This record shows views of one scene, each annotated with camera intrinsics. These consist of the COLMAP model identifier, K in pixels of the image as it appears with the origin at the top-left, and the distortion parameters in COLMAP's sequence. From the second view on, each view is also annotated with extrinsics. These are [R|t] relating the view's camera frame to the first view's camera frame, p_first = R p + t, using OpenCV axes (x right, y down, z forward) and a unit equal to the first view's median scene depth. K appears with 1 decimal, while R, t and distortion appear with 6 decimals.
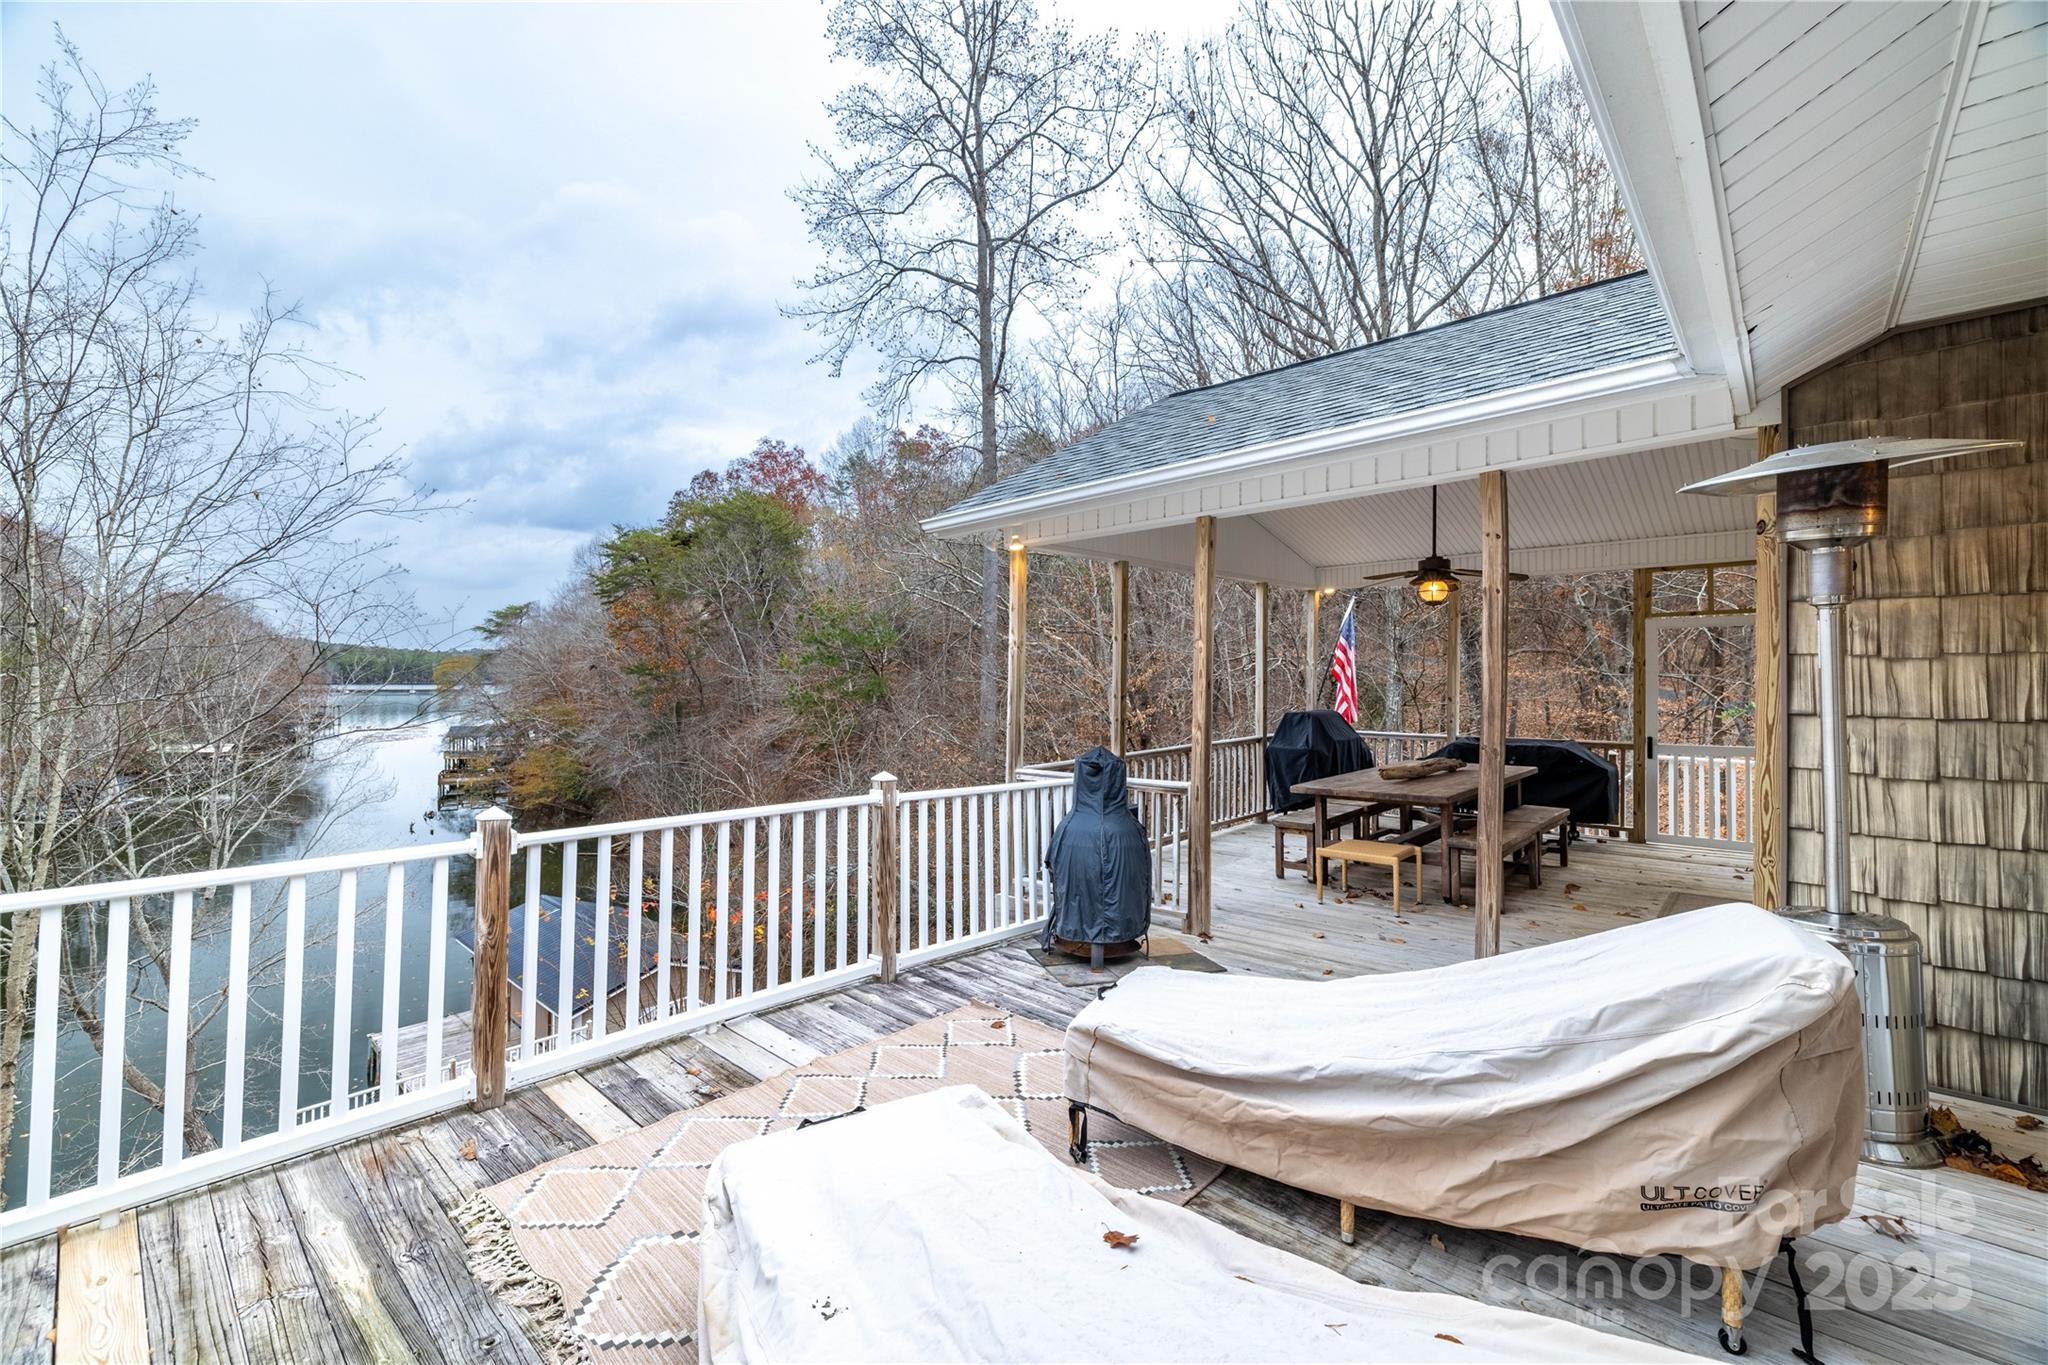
lens RADIAL K [[856.4, 0, 1019.0], [0, 856.4, 678.1], [0, 0, 1]] dist [-0.001633, -0.000106]
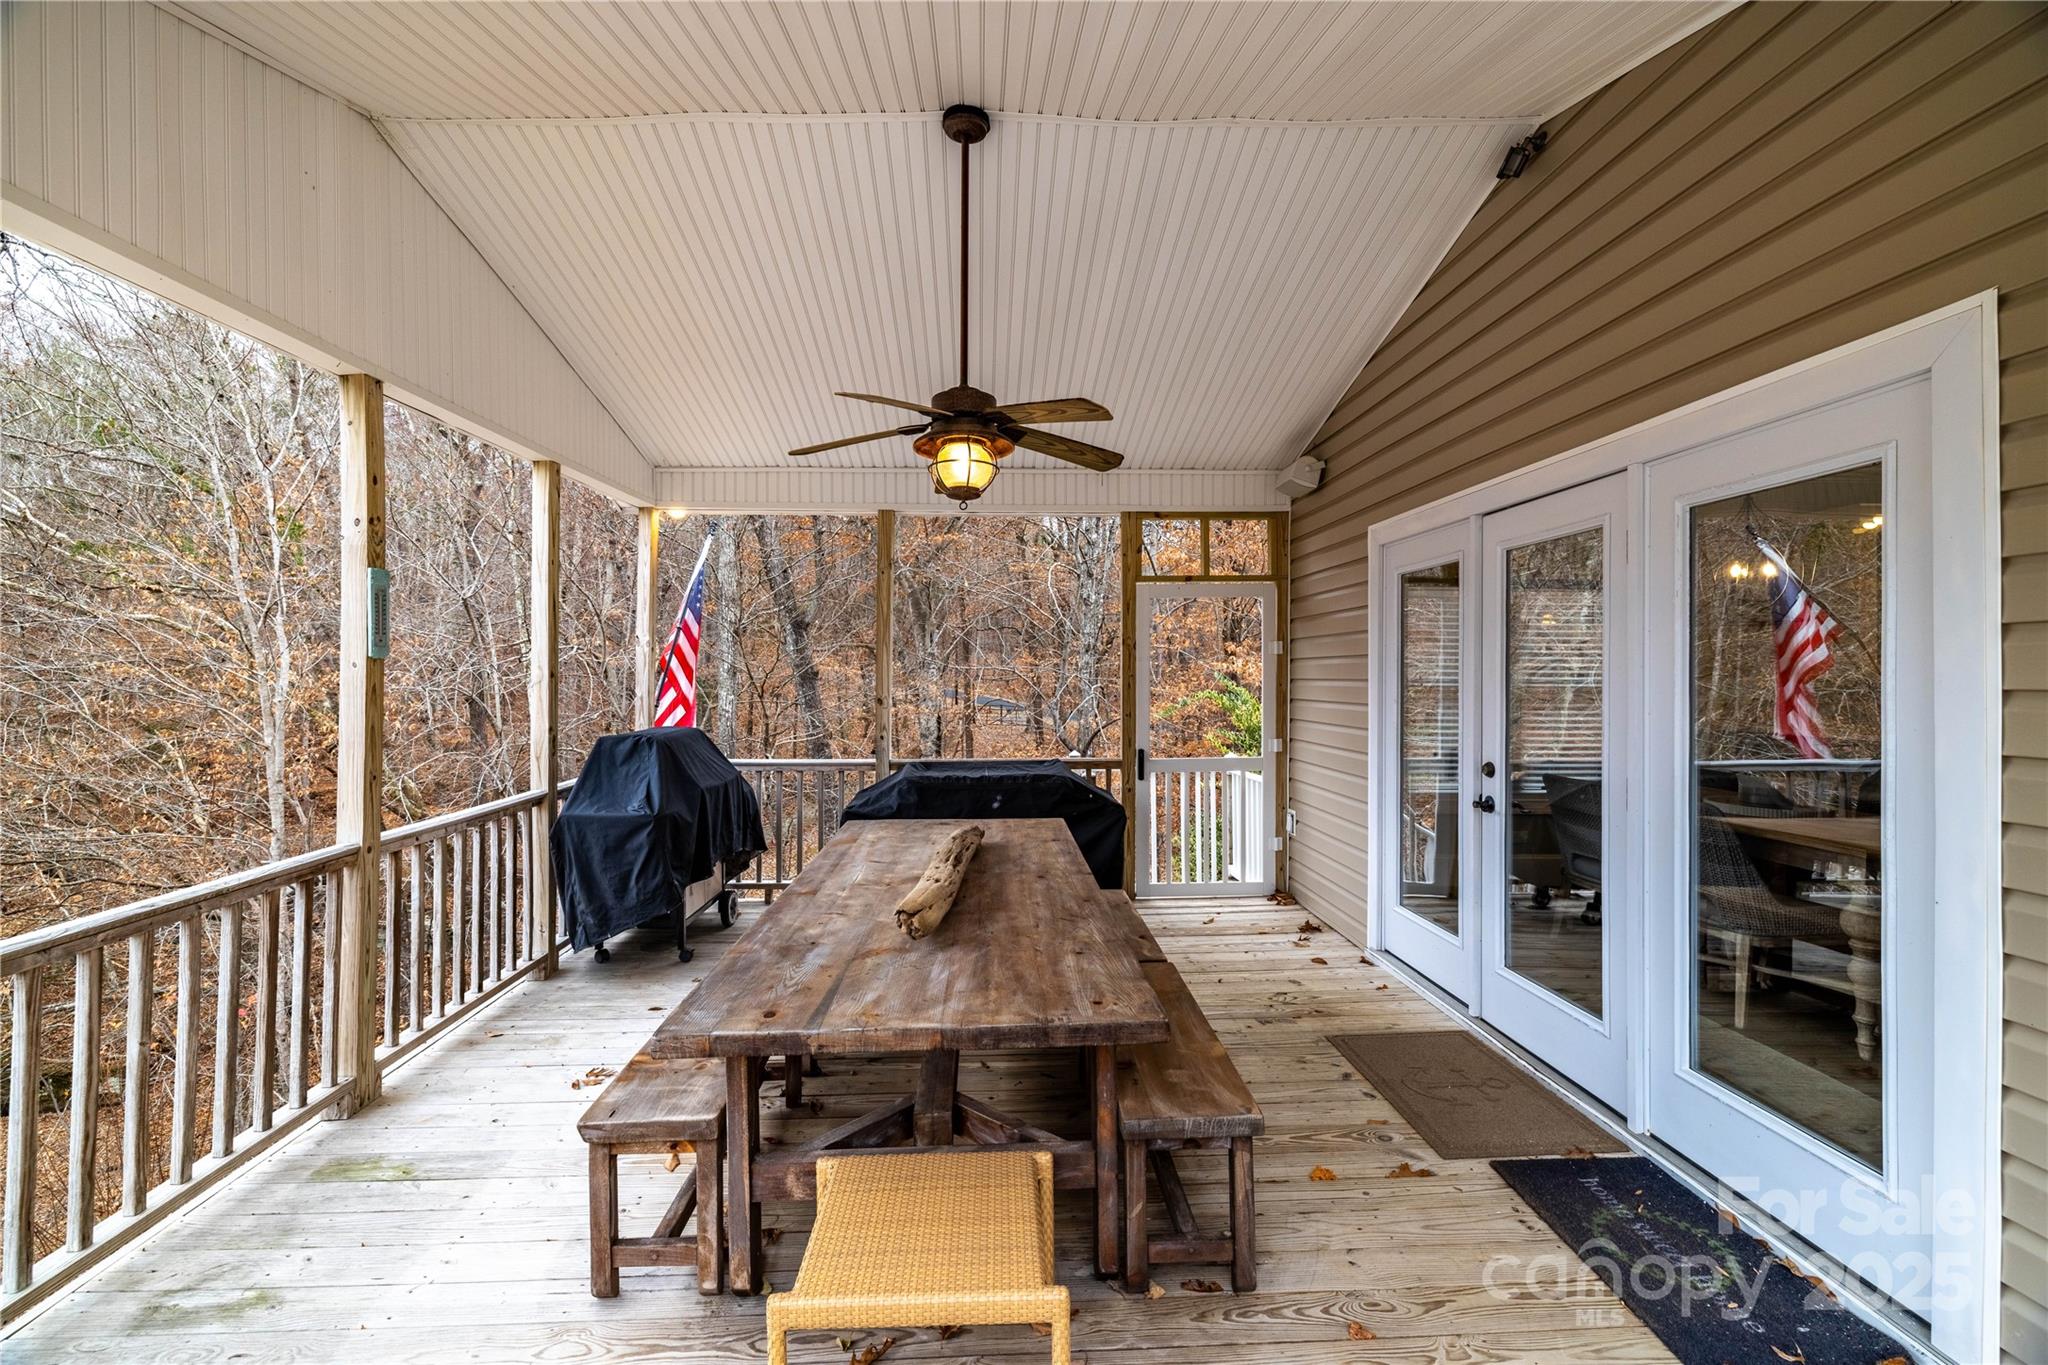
lens RADIAL K [[856.4, 0, 1009.9], [0, 856.4, 669.5], [0, 0, 1]] dist [-0.001633, -0.000106]
pose [[0.716029, 0.001529, 0.698069, 0.097320], [0.004356, 0.999968, -0.006658, 0.004127], [-0.698057, 0.007808, 0.715999, 0.342617]]
